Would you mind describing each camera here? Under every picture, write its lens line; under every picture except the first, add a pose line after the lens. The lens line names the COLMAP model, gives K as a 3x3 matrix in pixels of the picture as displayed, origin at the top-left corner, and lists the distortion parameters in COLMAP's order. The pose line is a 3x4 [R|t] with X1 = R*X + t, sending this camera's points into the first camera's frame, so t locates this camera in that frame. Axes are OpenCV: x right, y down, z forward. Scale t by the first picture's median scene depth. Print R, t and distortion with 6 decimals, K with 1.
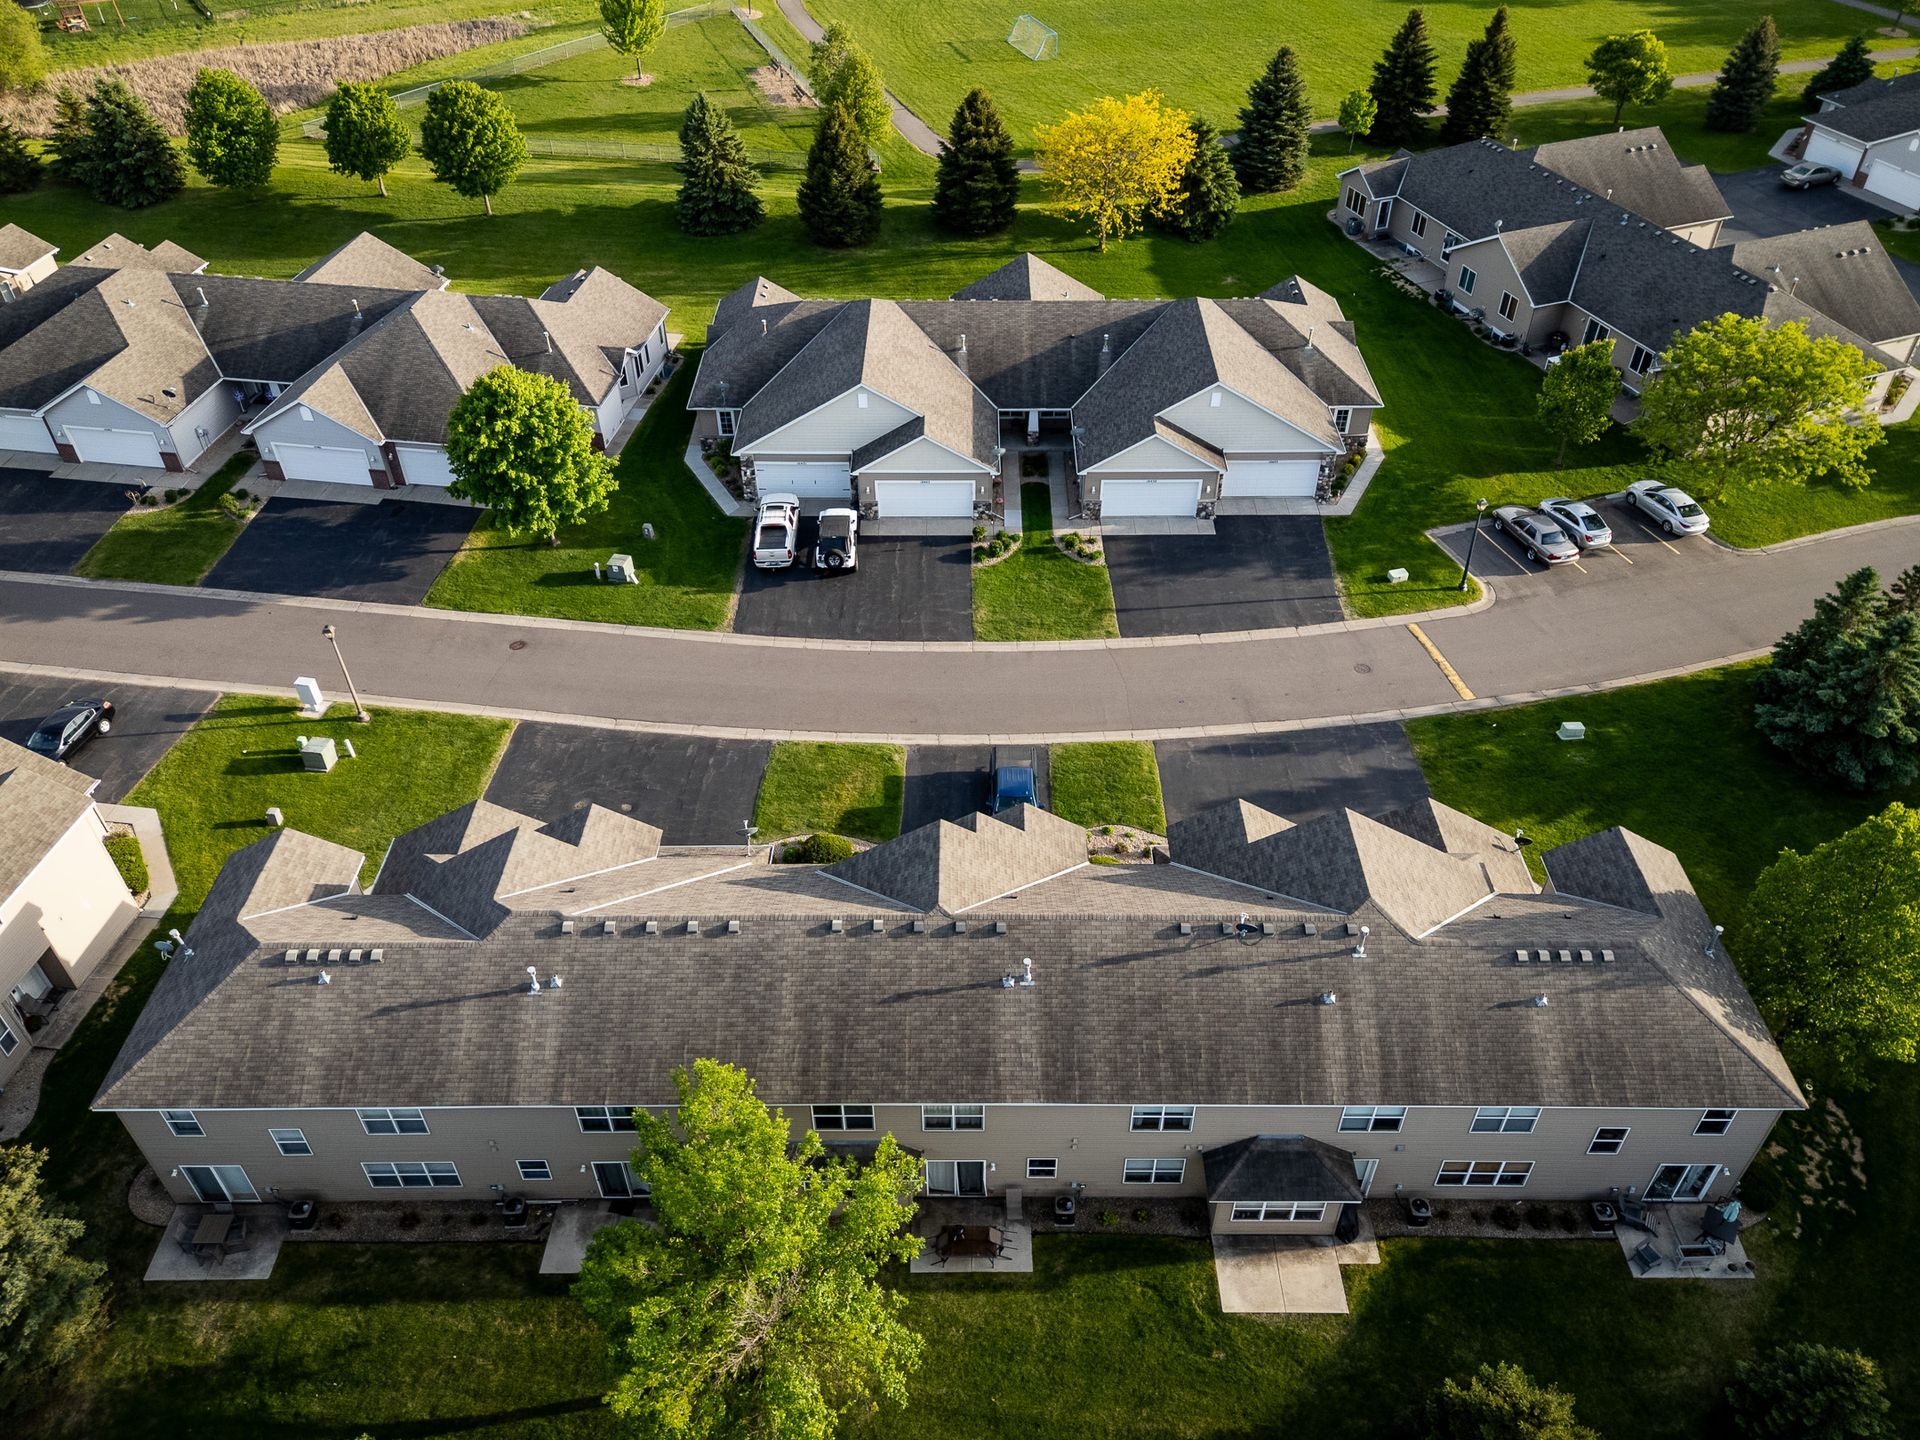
lens RADIAL K [[1404.5, 0, 957.2], [0, 1404.5, 713.1], [0, 0, 1]] dist [0.067039, -0.055310]
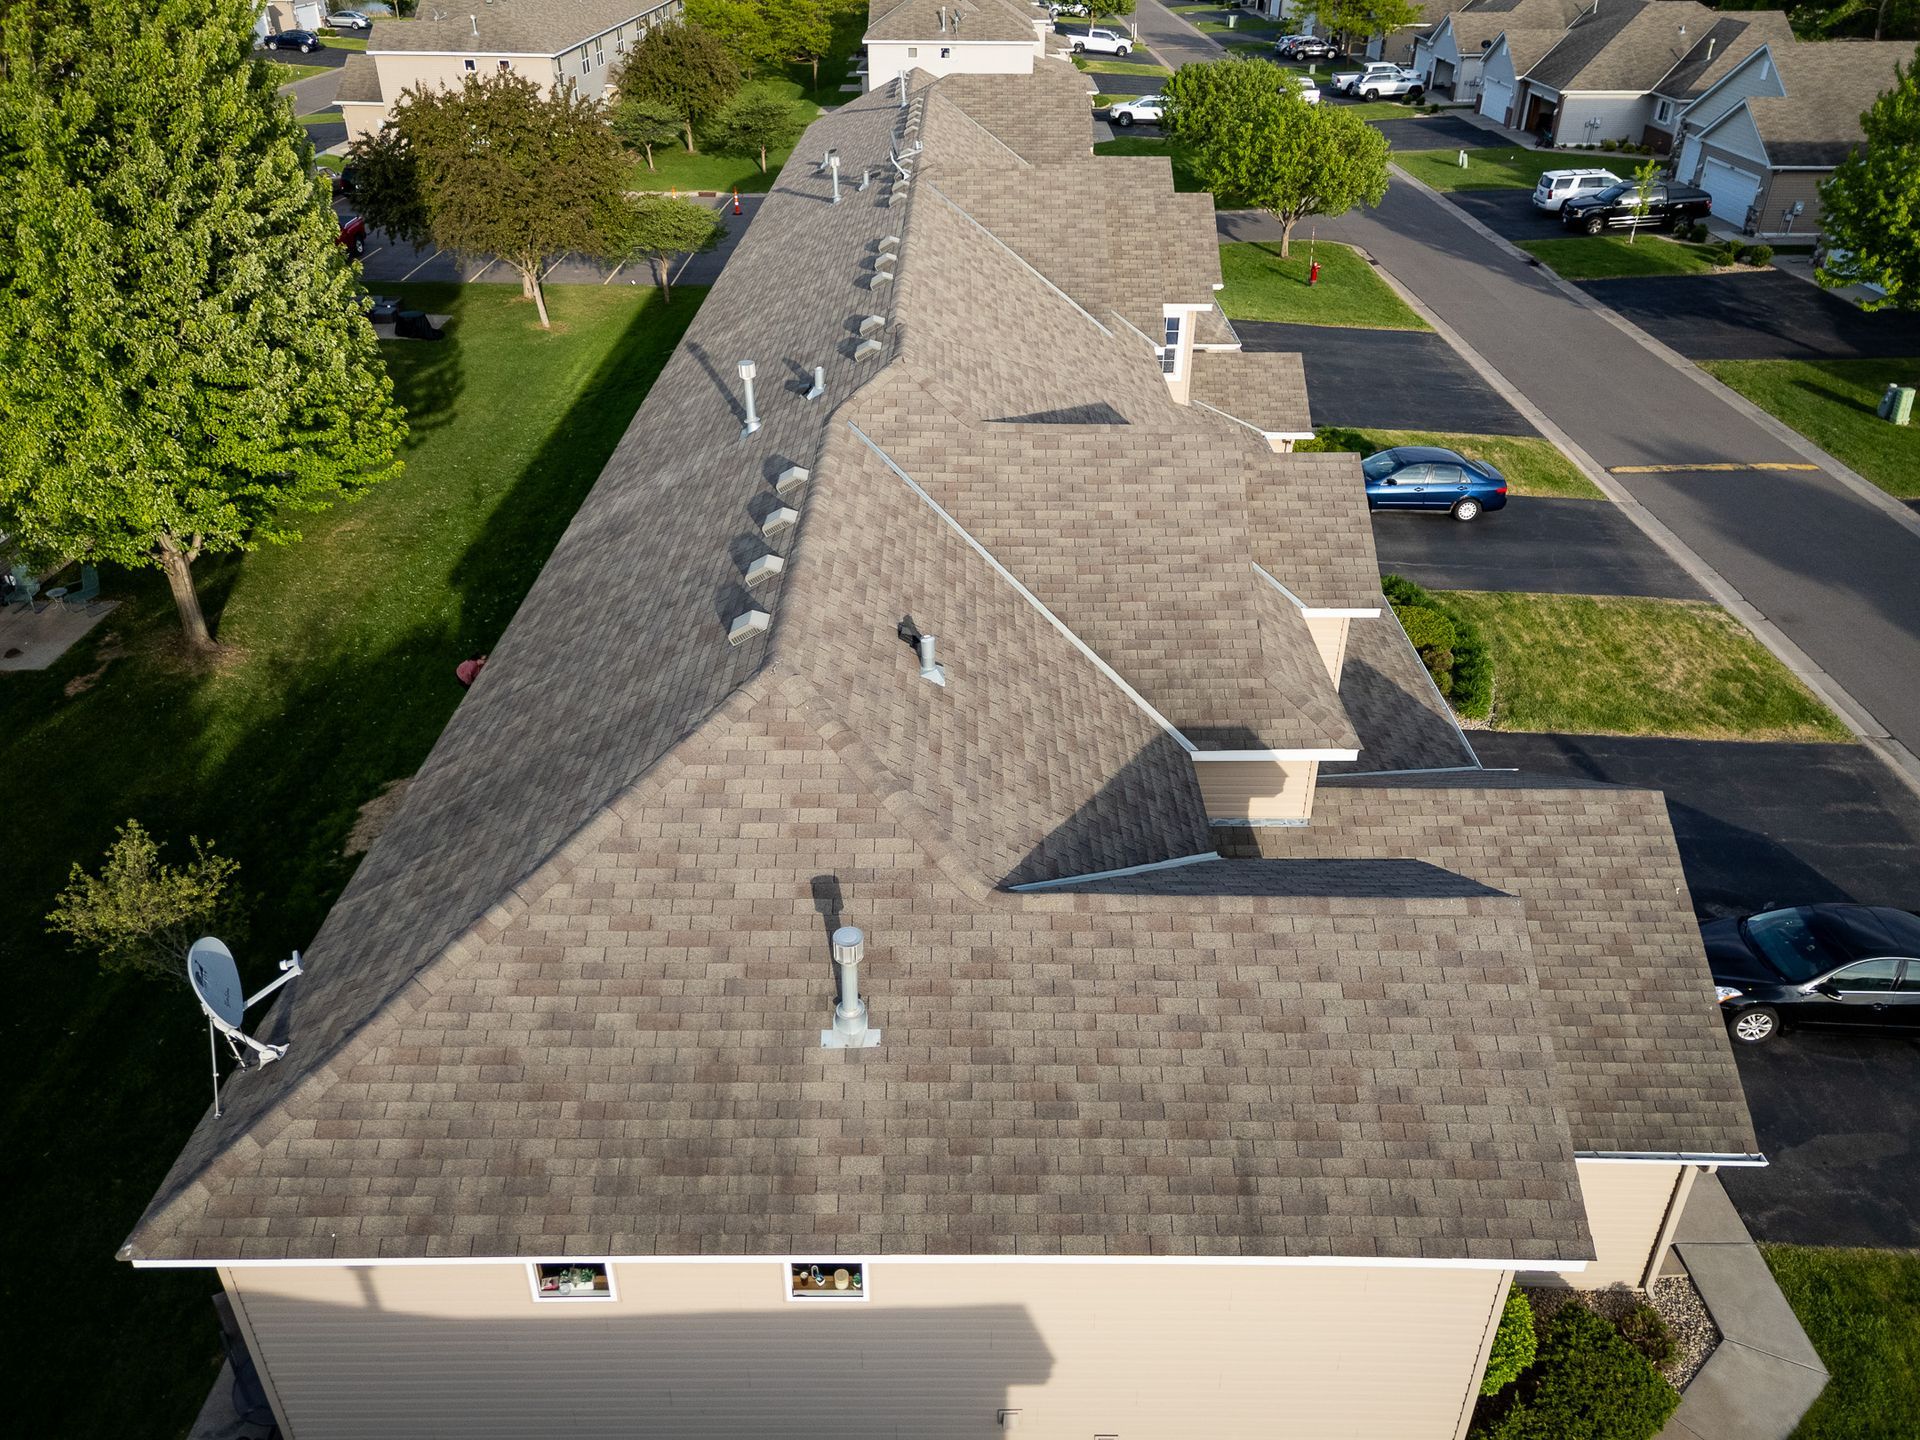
lens RADIAL K [[1404.5, 0, 957.2], [0, 1404.5, 713.1], [0, 0, 1]] dist [0.067039, -0.055310]
pose [[0.143301, 0.511151, -0.847461, -0.575545], [-0.642133, 0.699608, 0.313391, 0.003479], [0.753080, 0.499273, 0.428481, 0.957716]]
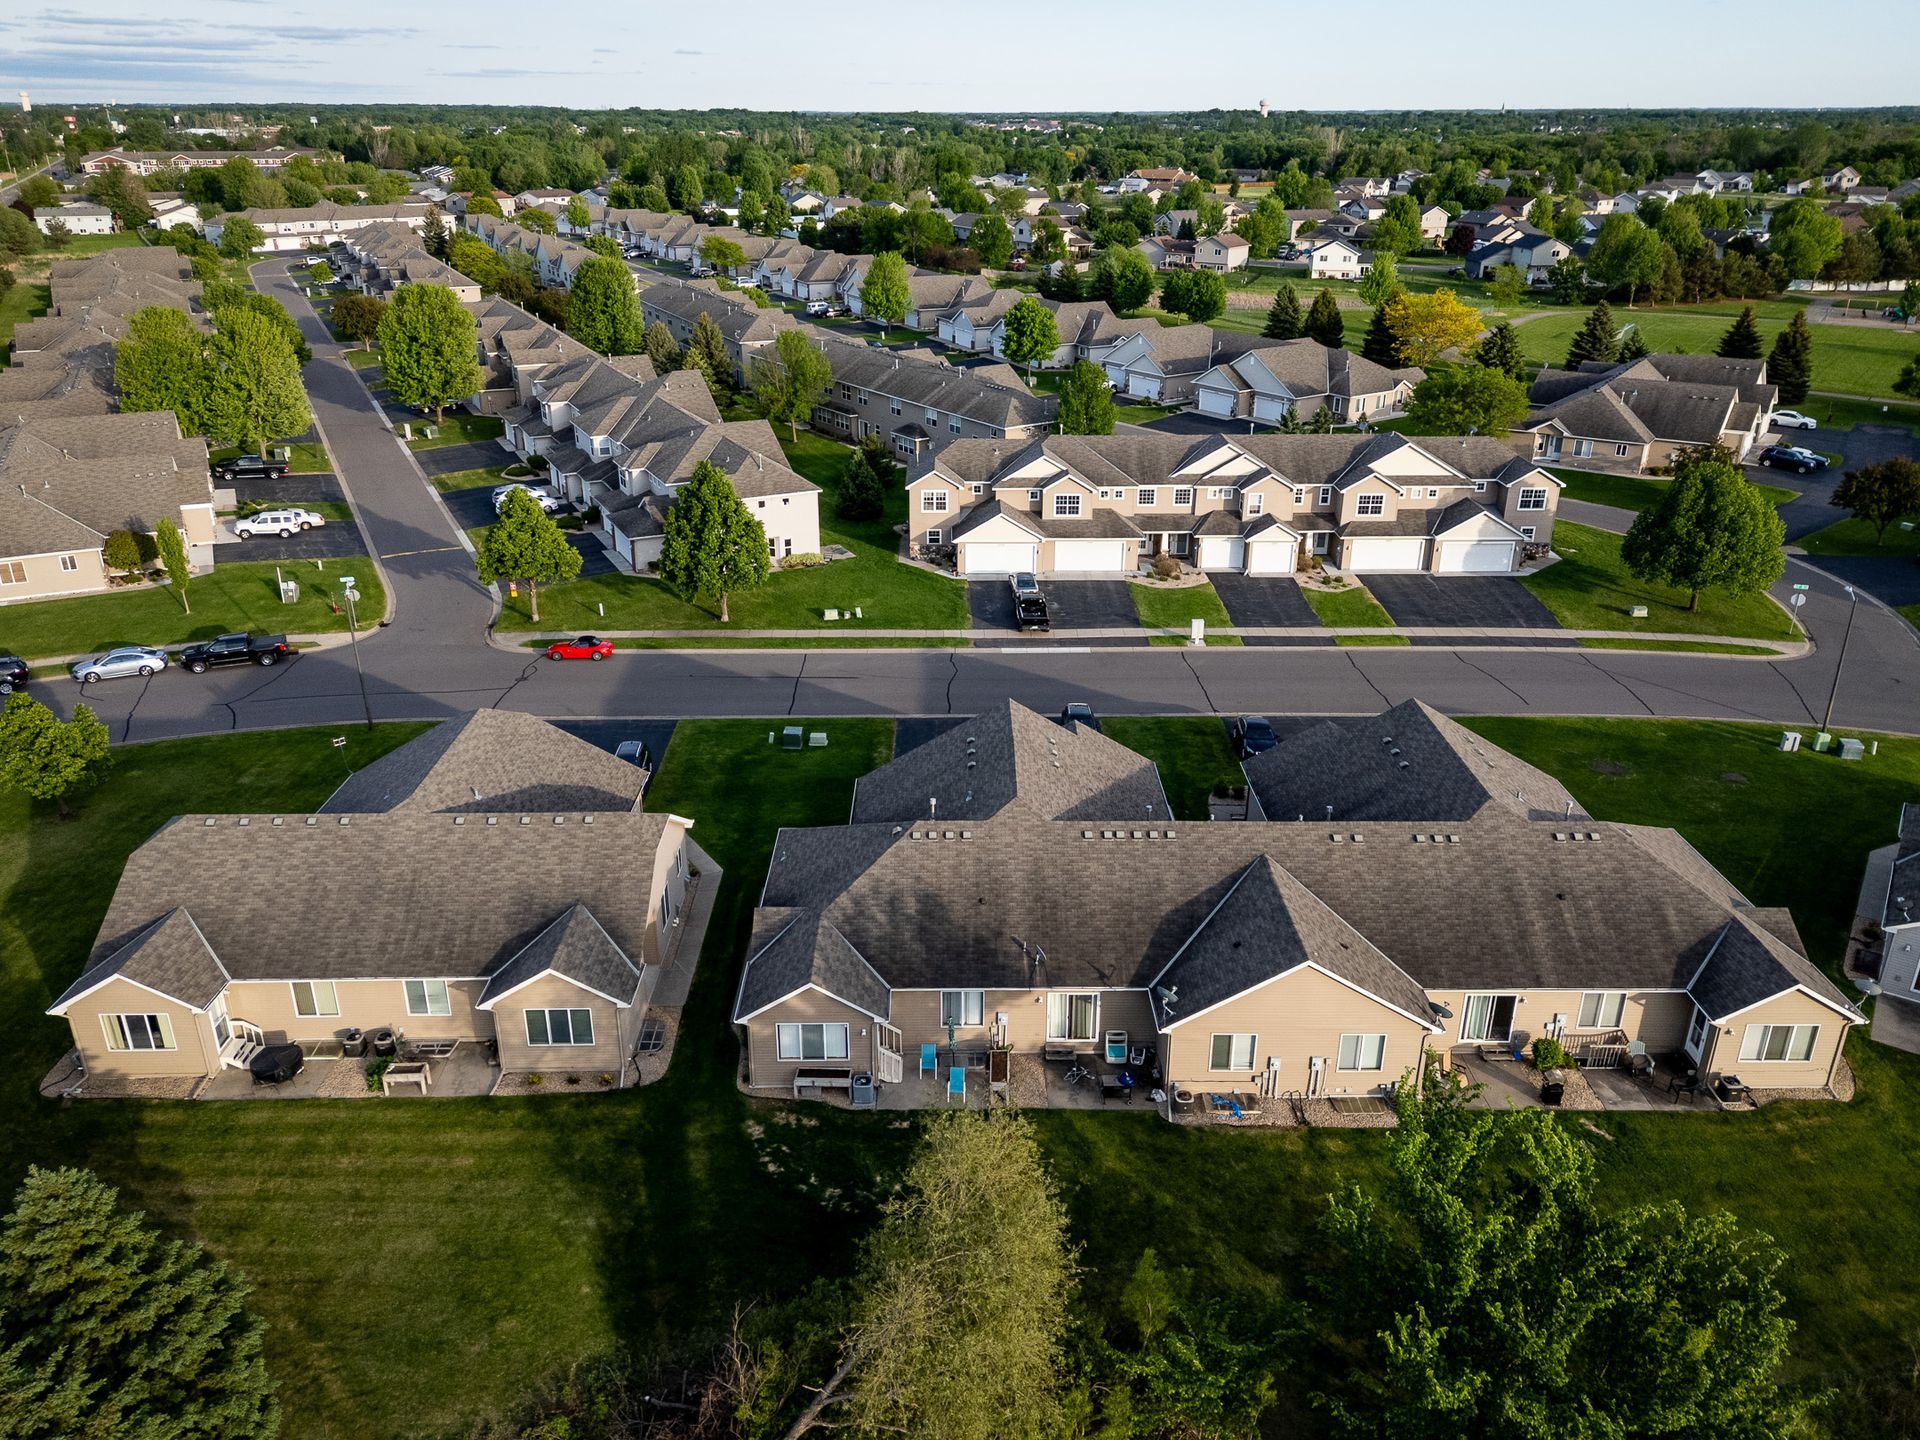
lens RADIAL K [[1417.3, 0, 960.0], [0, 1417.3, 720.0], [0, 0, 1]] dist [0.076641, -0.069005]
pose [[0.579370, 0.326124, -0.746977, 2.830661], [-0.529590, 0.847270, -0.040849, 0.932931], [0.619569, 0.419258, 0.663594, -0.788188]]
